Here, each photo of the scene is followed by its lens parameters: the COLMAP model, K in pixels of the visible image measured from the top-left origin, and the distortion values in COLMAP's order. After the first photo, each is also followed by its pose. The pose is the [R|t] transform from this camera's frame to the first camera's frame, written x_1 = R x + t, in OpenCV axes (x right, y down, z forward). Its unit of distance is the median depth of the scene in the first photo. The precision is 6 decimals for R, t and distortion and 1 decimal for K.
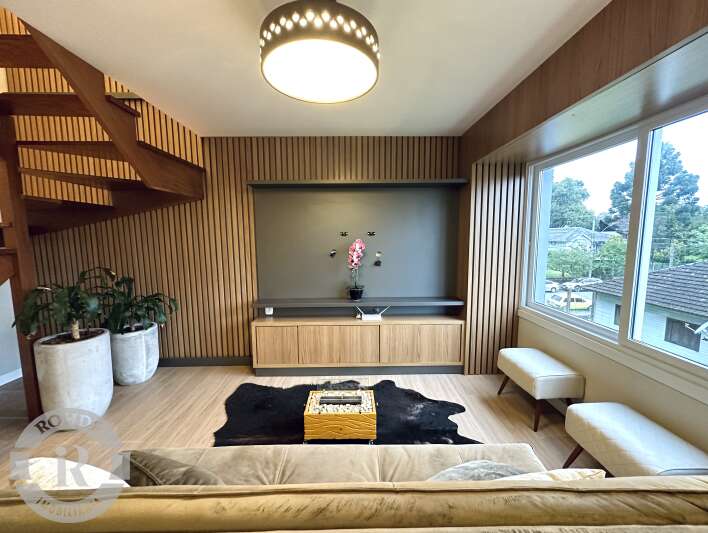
lens RADIAL K [[281.8, 0, 359.0], [0, 281.8, 264.5], [0, 0, 1]] dist [-0.003130, 0.000722]
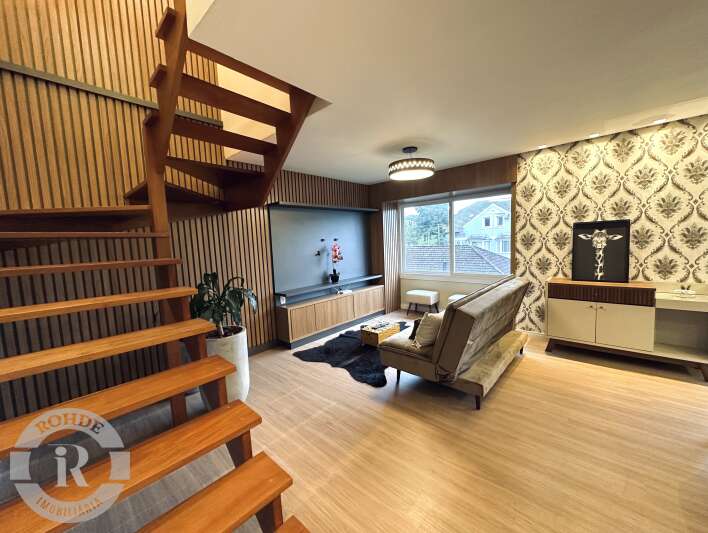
lens RADIAL K [[281.8, 0, 353.7], [0, 281.8, 266.1], [0, 0, 1]] dist [-0.003130, 0.000722]
pose [[0.679016, -0.088714, 0.728744, -1.092839], [0.127235, 0.991870, 0.002193, 0.047138], [-0.723014, 0.091233, 0.684783, -0.141615]]
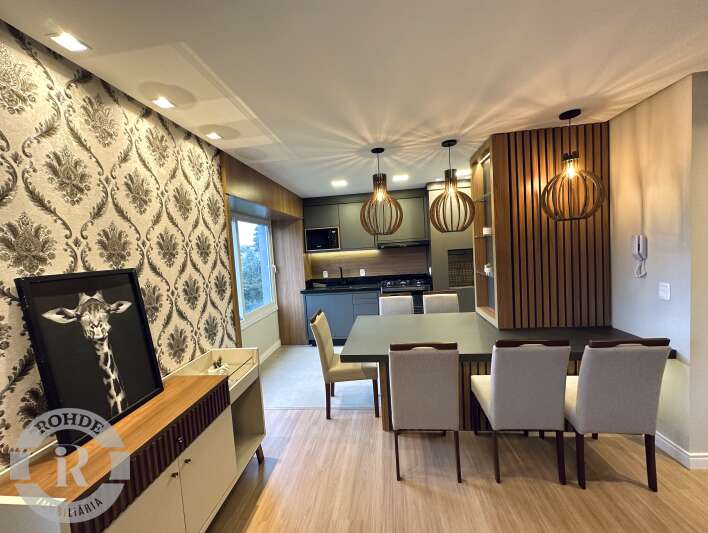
lens RADIAL K [[281.8, 0, 356.0], [0, 281.8, 264.9], [0, 0, 1]] dist [-0.003130, 0.000722]
pose [[-0.990332, 0.065502, 0.122282, -0.075585], [0.086373, 0.980939, 0.174066, -0.054537], [-0.108549, 0.182945, -0.977112, 0.284435]]
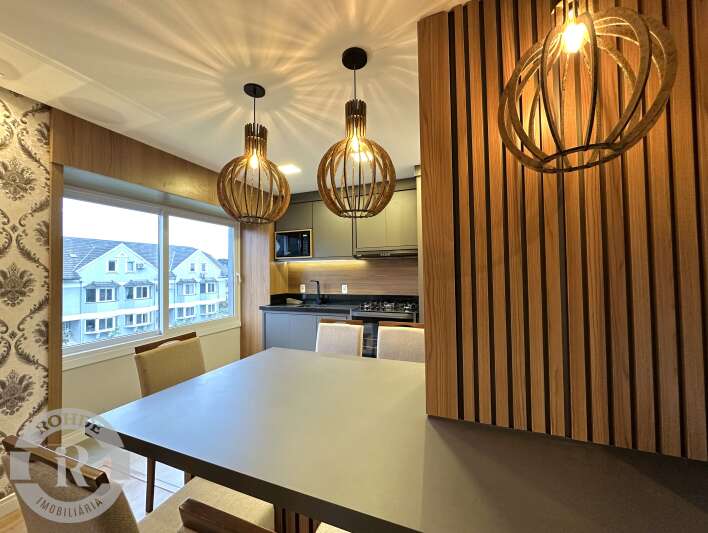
lens RADIAL K [[281.8, 0, 355.1], [0, 281.8, 265.5], [0, 0, 1]] dist [-0.003130, 0.000722]
pose [[-0.927191, 0.032263, 0.373197, -0.457325], [0.069054, 0.993931, 0.085633, 0.071475], [-0.368170, 0.105169, -0.923791, -0.184357]]
